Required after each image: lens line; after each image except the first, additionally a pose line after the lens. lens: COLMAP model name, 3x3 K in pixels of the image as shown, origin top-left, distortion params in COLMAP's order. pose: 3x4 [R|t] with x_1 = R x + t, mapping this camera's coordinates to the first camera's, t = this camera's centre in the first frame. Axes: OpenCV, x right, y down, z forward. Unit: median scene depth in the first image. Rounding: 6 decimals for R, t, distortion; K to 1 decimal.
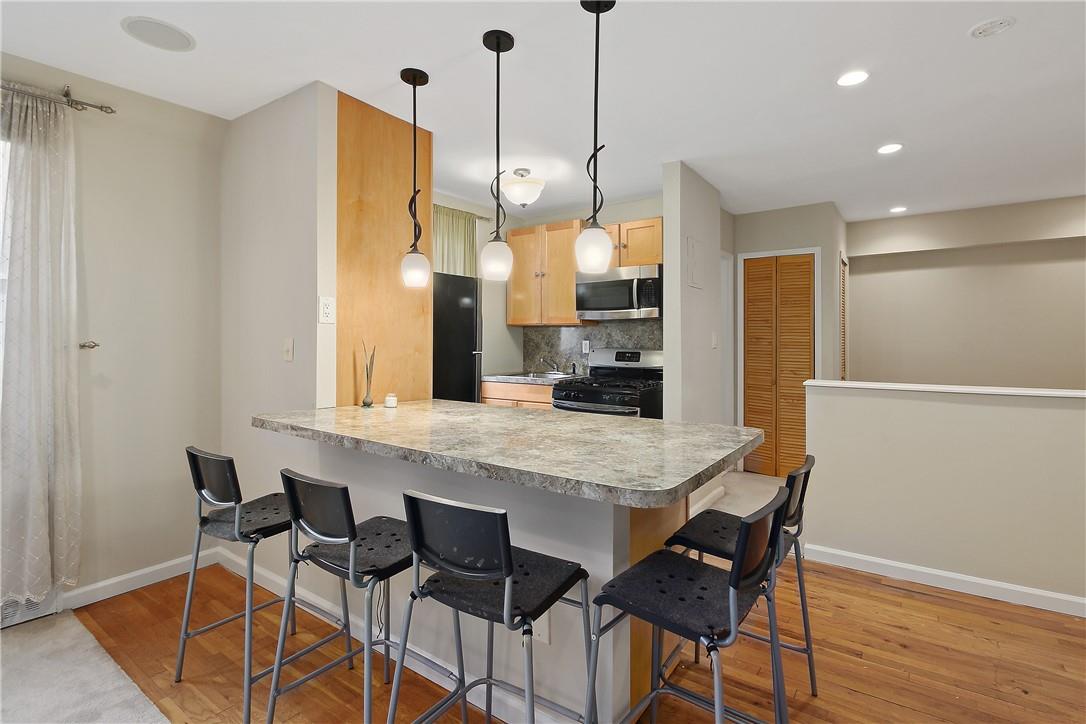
lens RADIAL K [[512.1, 0, 557.4], [0, 512.1, 329.3], [0, 0, 1]] dist [0.009518, -0.009674]
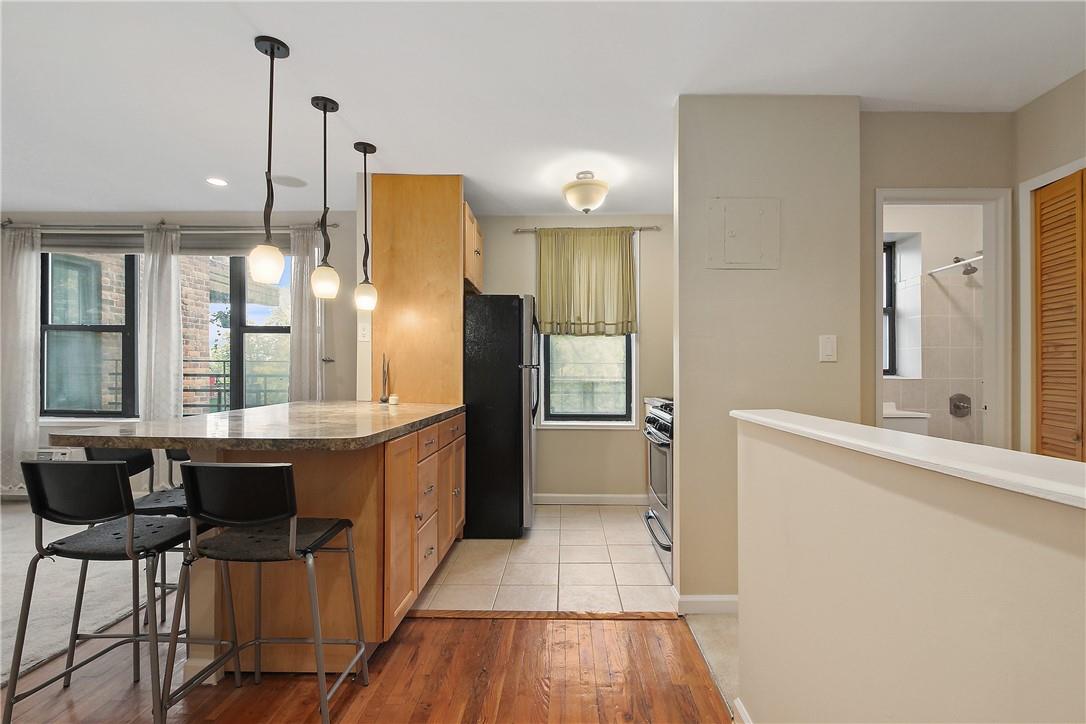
lens RADIAL K [[512.1, 0, 570.2], [0, 512.1, 375.7], [0, 0, 1]] dist [0.009518, -0.009674]
pose [[0.567251, 0.005126, -0.823529, 0.979997], [0.010259, 0.999859, 0.013290, 0.065853], [0.823481, -0.015987, 0.567119, 0.626864]]
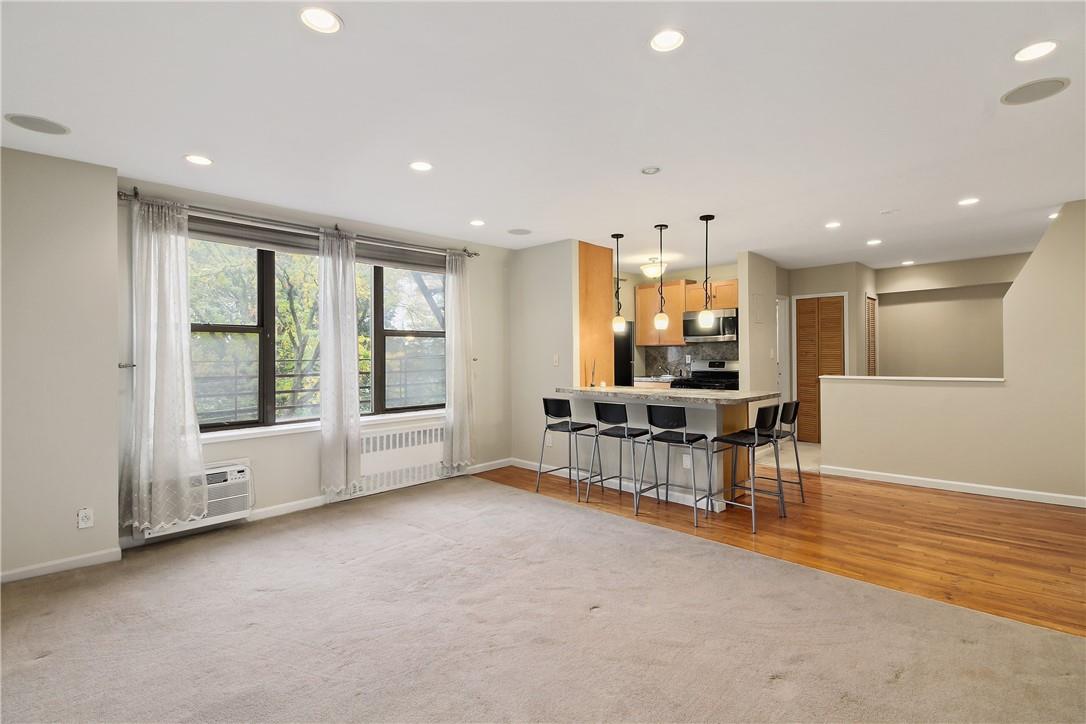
lens RADIAL K [[512.1, 0, 546.6], [0, 512.1, 352.3], [0, 0, 1]] dist [0.009518, -0.009674]
pose [[0.986073, -0.011492, -0.165914, -0.199068], [0.013943, 0.999810, 0.013611, -0.024574], [0.165726, -0.015735, 0.986046, -1.110643]]
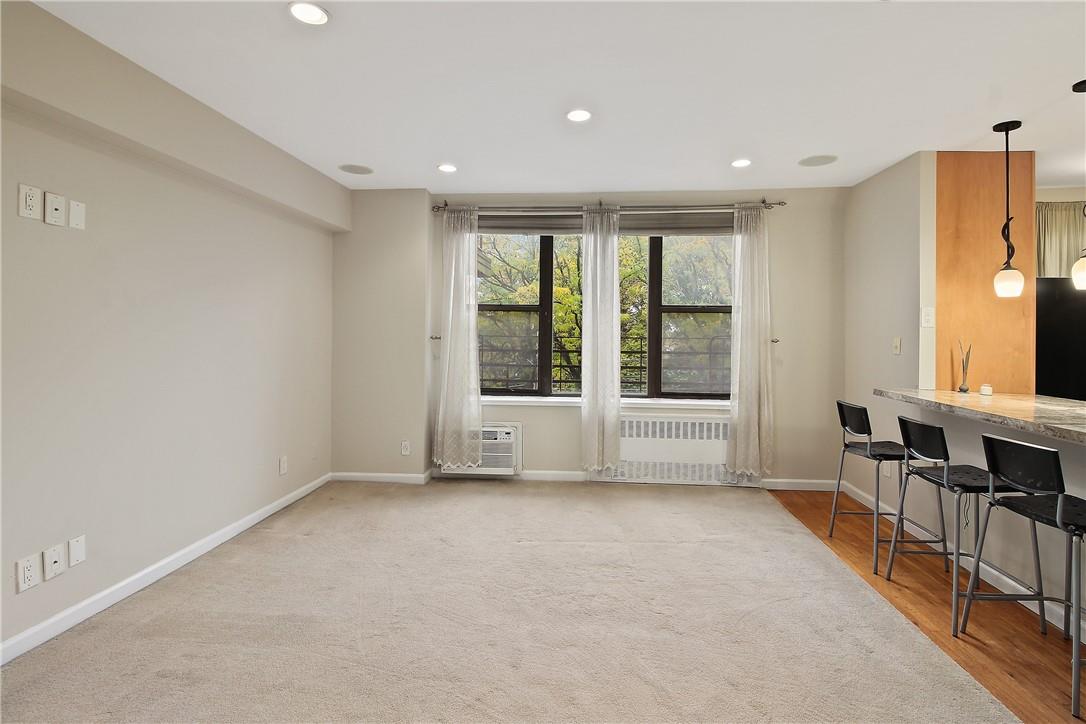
lens RADIAL K [[512.1, 0, 556.4], [0, 512.1, 333.8], [0, 0, 1]] dist [0.009518, -0.009674]
pose [[0.500737, 0.001828, -0.865597, 0.219962], [0.007096, 0.999955, 0.006217, -0.009075], [0.865570, -0.009255, 0.500702, -0.498052]]
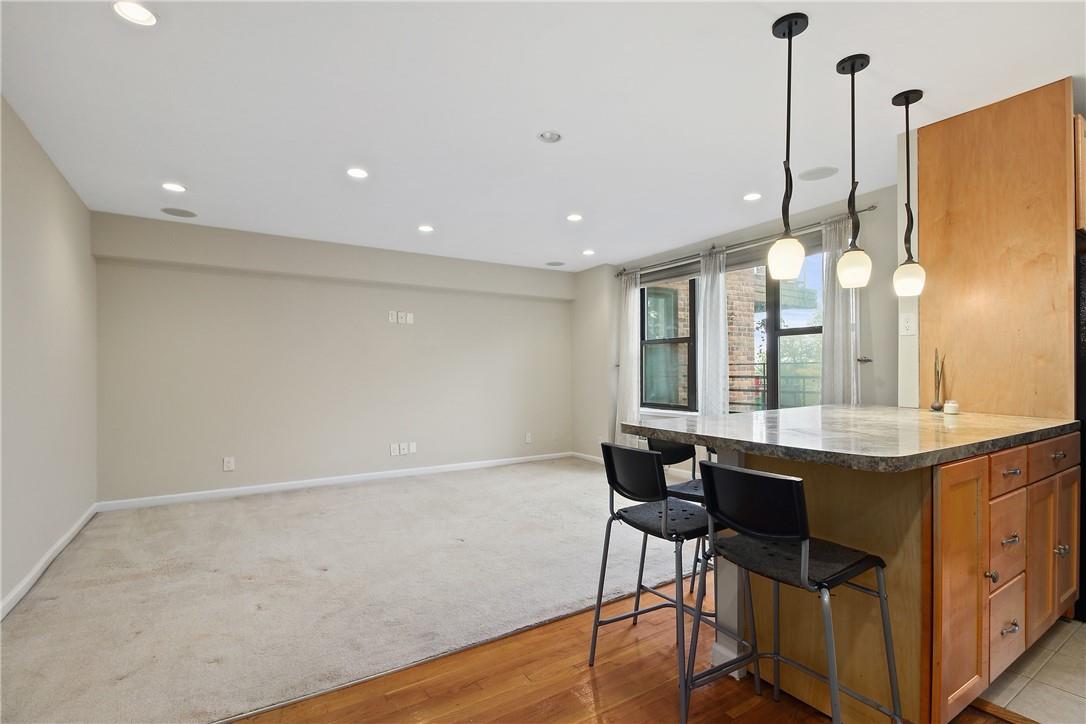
lens RADIAL K [[512.1, 0, 542.7], [0, 512.1, 376.9], [0, 0, 1]] dist [0.009518, -0.009674]
pose [[-0.393310, 0.003683, -0.919399, 0.908292], [0.018450, 0.999822, -0.003888, 0.067504], [0.919221, -0.018493, -0.393308, 0.651814]]
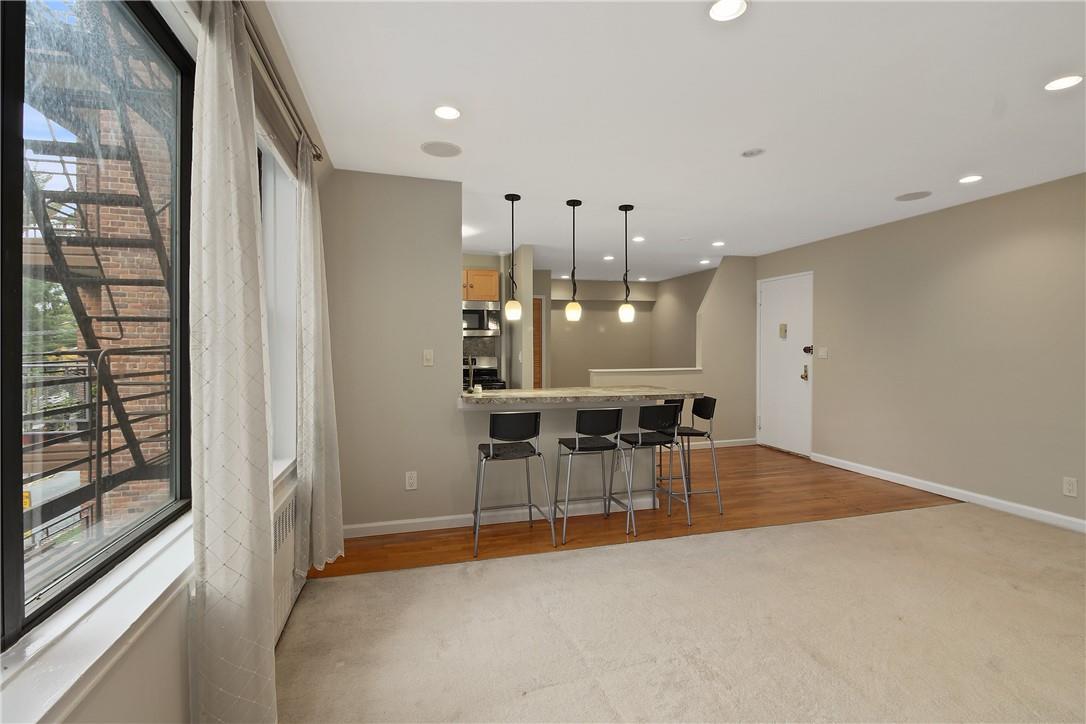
lens RADIAL K [[512.1, 0, 567.7], [0, 512.1, 348.8], [0, 0, 1]] dist [0.009518, -0.009674]
pose [[0.615884, -0.000850, 0.787836, -1.389146], [-0.012779, 0.999857, 0.011068, -0.005081], [-0.787733, -0.016885, 0.615785, -0.189386]]
